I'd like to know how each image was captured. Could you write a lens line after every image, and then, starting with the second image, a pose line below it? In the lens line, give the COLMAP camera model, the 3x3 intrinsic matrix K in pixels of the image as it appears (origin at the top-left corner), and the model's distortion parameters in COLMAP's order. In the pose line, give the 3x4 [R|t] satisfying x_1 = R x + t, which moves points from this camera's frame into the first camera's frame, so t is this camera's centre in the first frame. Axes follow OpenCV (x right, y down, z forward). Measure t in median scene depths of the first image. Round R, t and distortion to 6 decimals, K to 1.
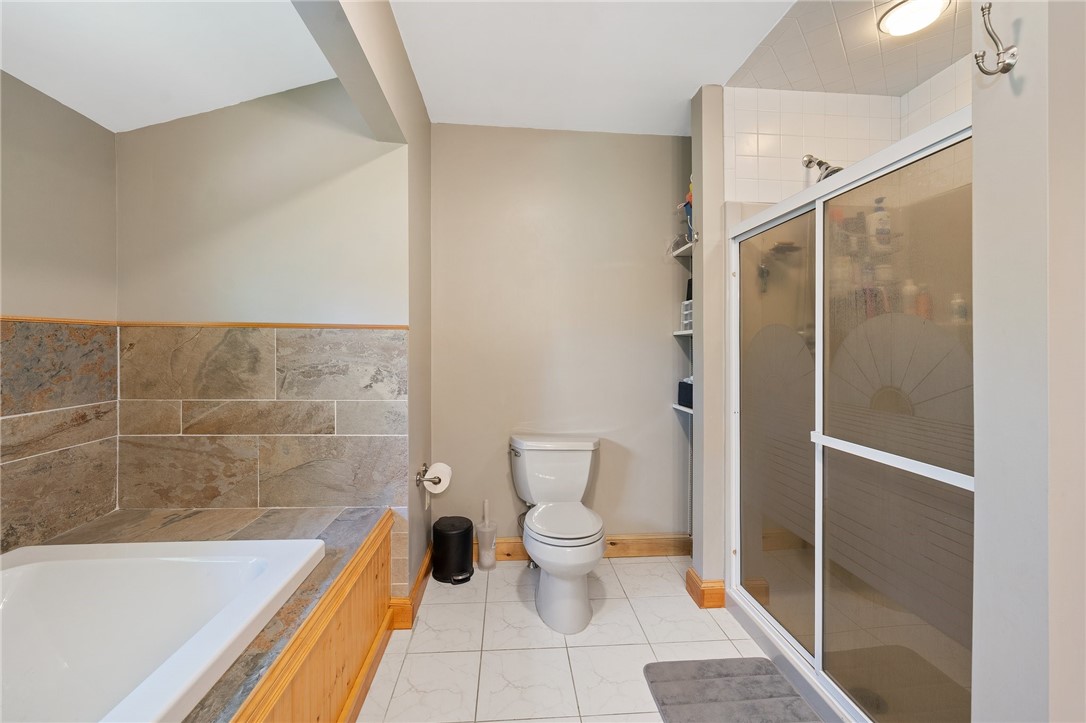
lens RADIAL K [[455.6, 0, 545.4], [0, 455.6, 345.2], [0, 0, 1]] dist [-0.001945, -0.001049]
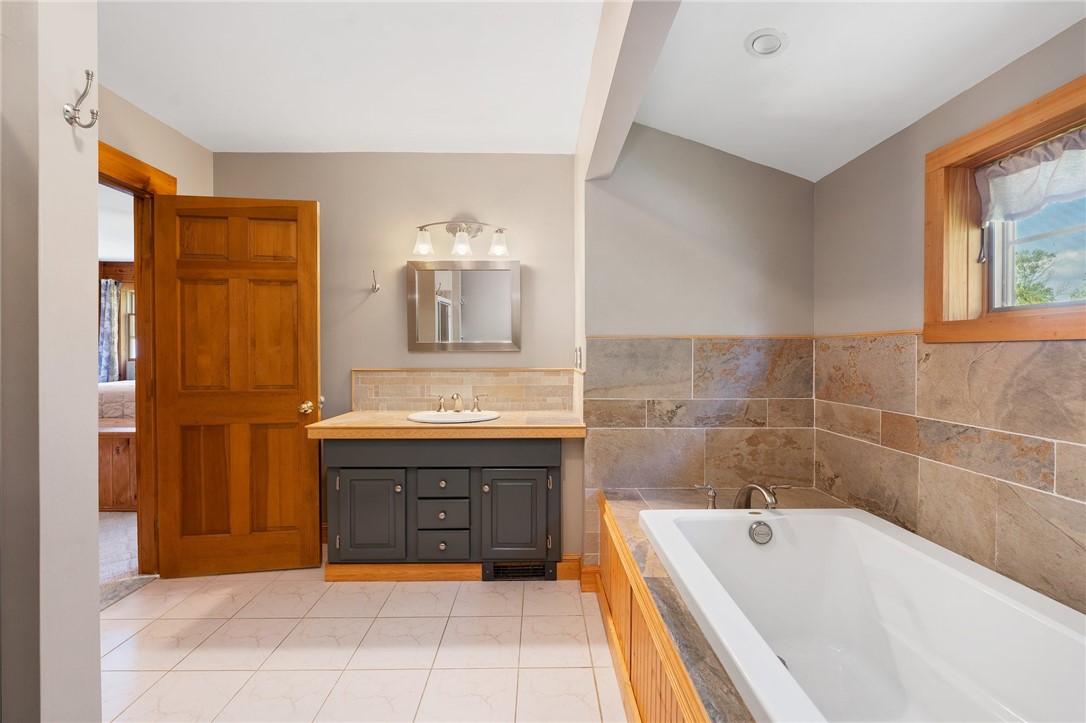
lens RADIAL K [[455.6, 0, 541.7], [0, 455.6, 357.7], [0, 0, 1]] dist [-0.001945, -0.001049]
pose [[-0.994911, -0.010178, 0.100239, -0.178053], [-0.009629, 0.999936, 0.005958, 0.002998], [-0.100294, 0.004962, -0.994946, 0.973704]]
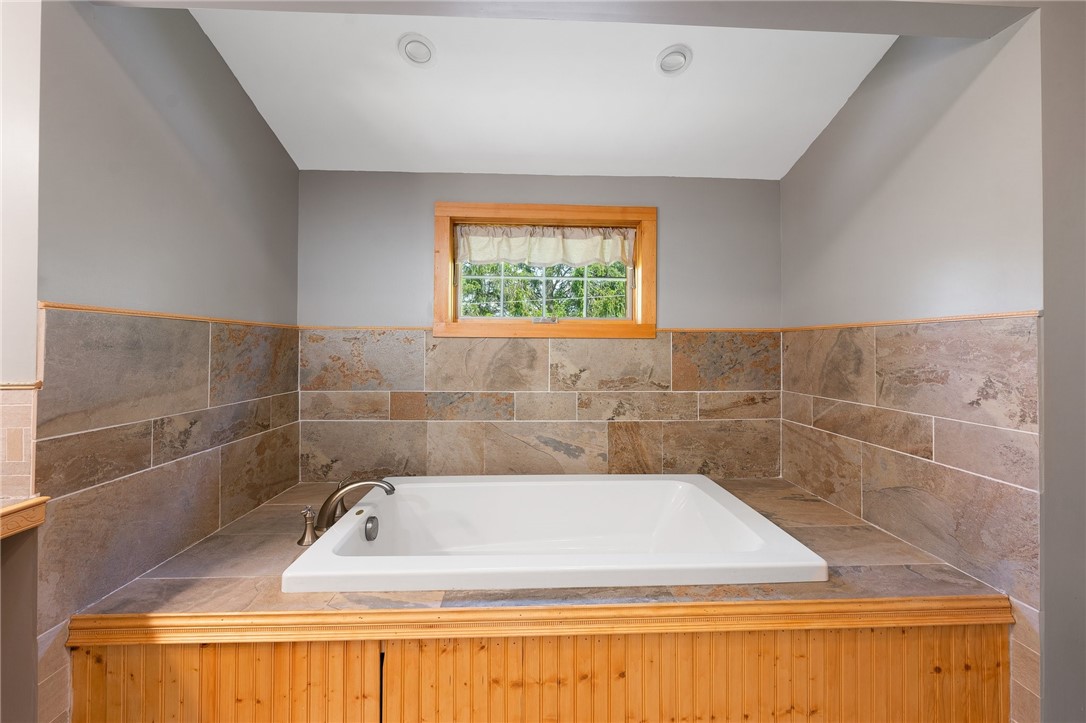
lens RADIAL K [[455.6, 0, 540.5], [0, 455.6, 343.8], [0, 0, 1]] dist [-0.001945, -0.001049]
pose [[-0.051405, -0.017034, -0.998533, 0.351799], [0.001319, 0.999853, -0.017124, 0.011629], [0.998677, -0.002197, -0.051375, 0.393793]]
